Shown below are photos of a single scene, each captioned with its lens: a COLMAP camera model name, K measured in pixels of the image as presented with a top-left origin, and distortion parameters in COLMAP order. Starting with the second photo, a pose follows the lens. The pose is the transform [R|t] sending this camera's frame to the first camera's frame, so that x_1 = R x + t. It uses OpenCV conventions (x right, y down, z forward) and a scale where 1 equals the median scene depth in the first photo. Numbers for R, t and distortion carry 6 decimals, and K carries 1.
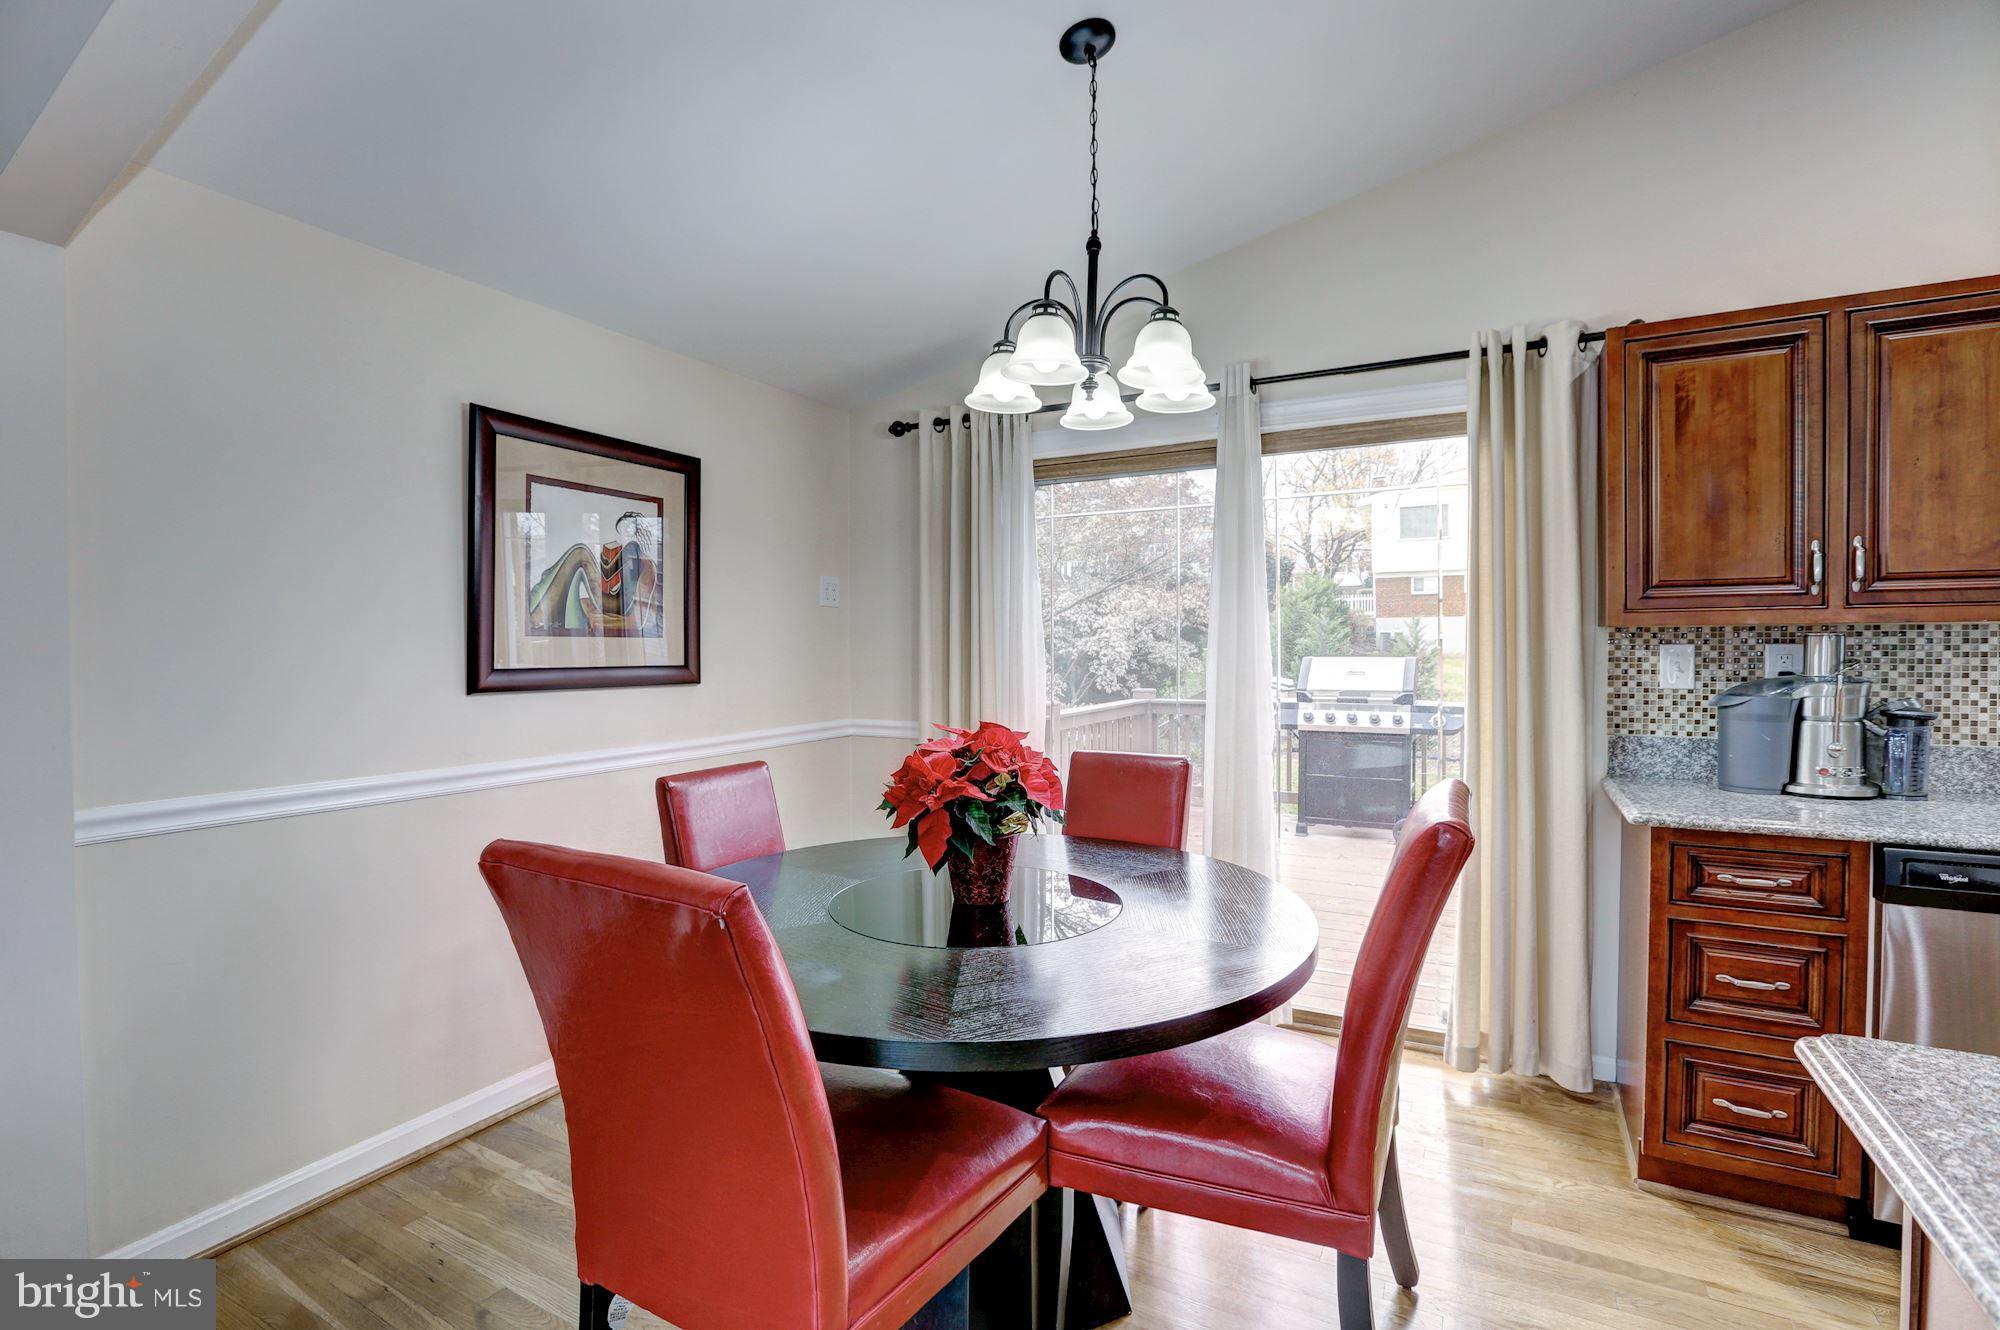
lens RADIAL K [[909.4, 0, 991.8], [0, 909.4, 657.3], [0, 0, 1]] dist [-0.021955, 0.004964]
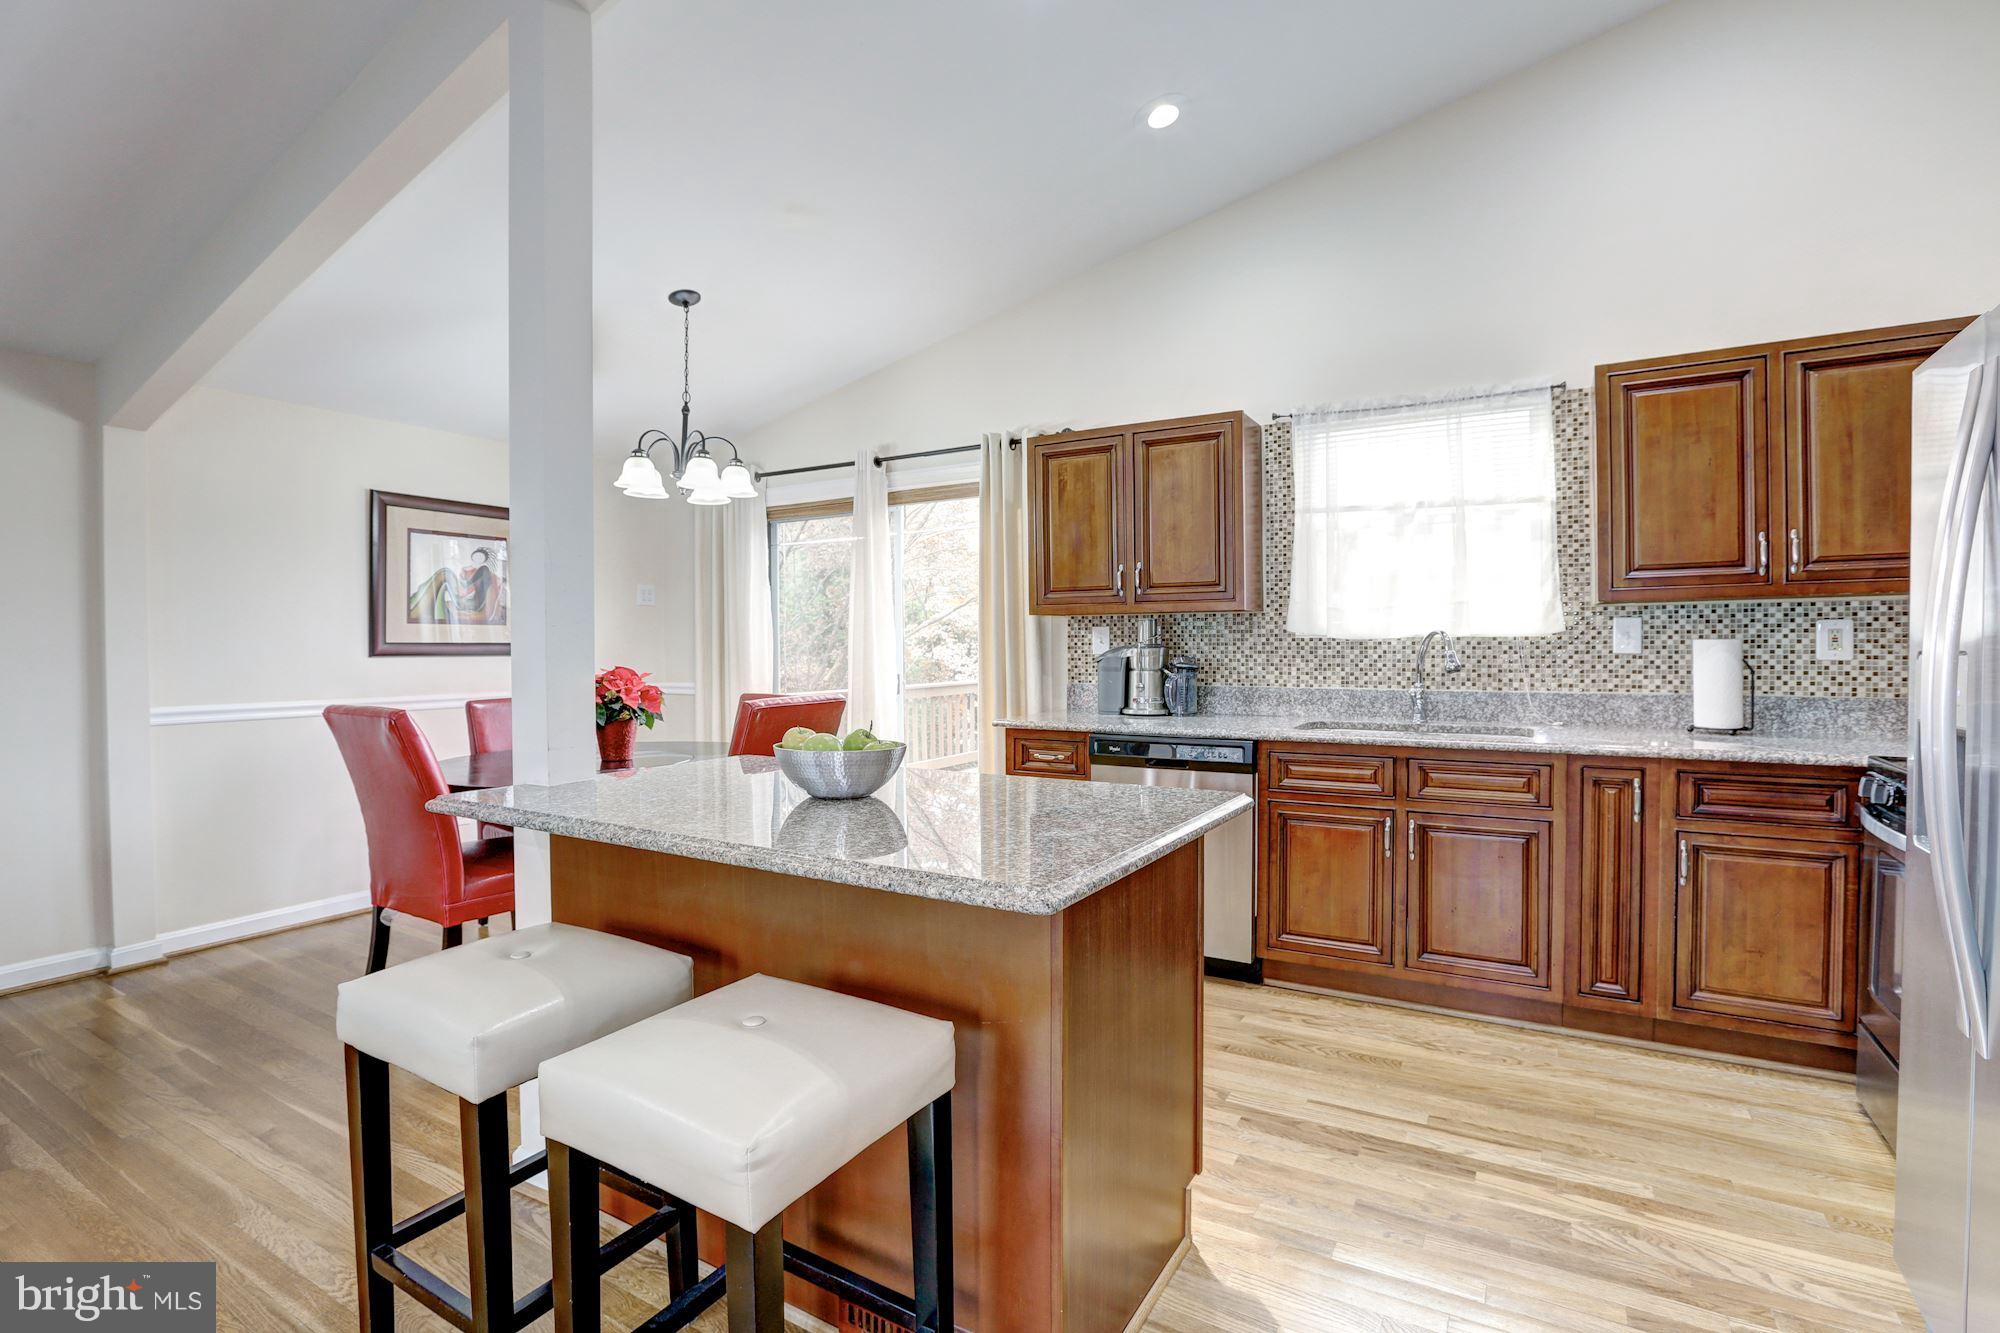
lens RADIAL K [[933.1, 0, 995.7], [0, 933.1, 651.6], [0, 0, 1]] dist [0.002172, 0.001704]
pose [[0.999033, -0.001736, -0.043929, 0.727097], [0.001652, 0.999997, -0.001947, 0.037650], [0.043933, 0.001872, 0.999033, -0.768080]]
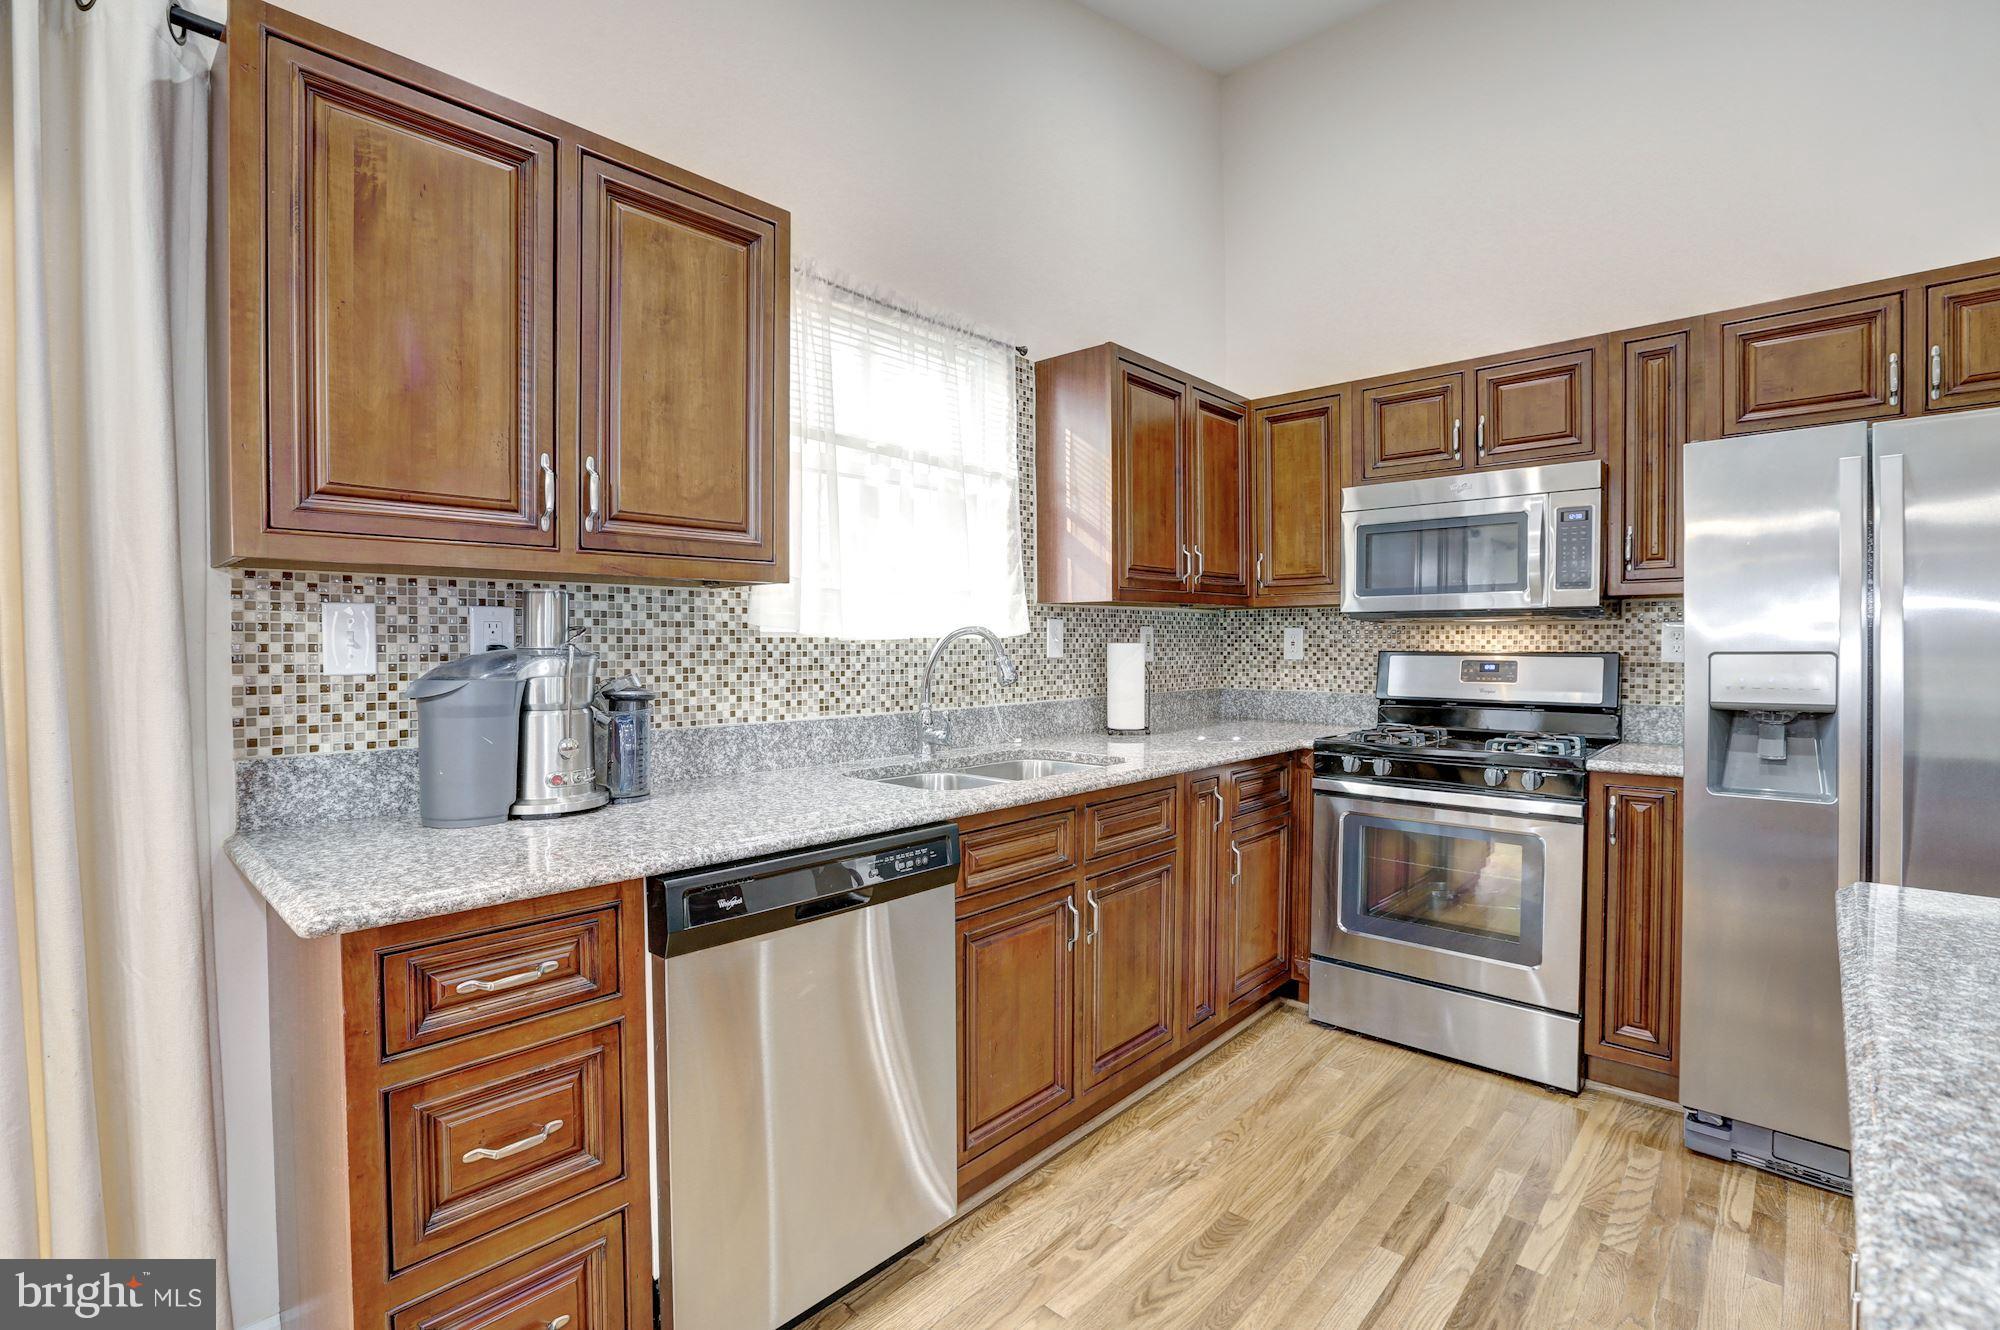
lens RADIAL K [[952.7, 0, 1005.1], [0, 952.7, 664.5], [0, 0, 1]] dist [-0.033145, 0.006957]
pose [[0.255042, -0.018707, 0.966749, 0.279845], [0.012641, 0.999792, 0.016012, 0.026183], [-0.966847, 0.008138, 0.255225, 0.443405]]
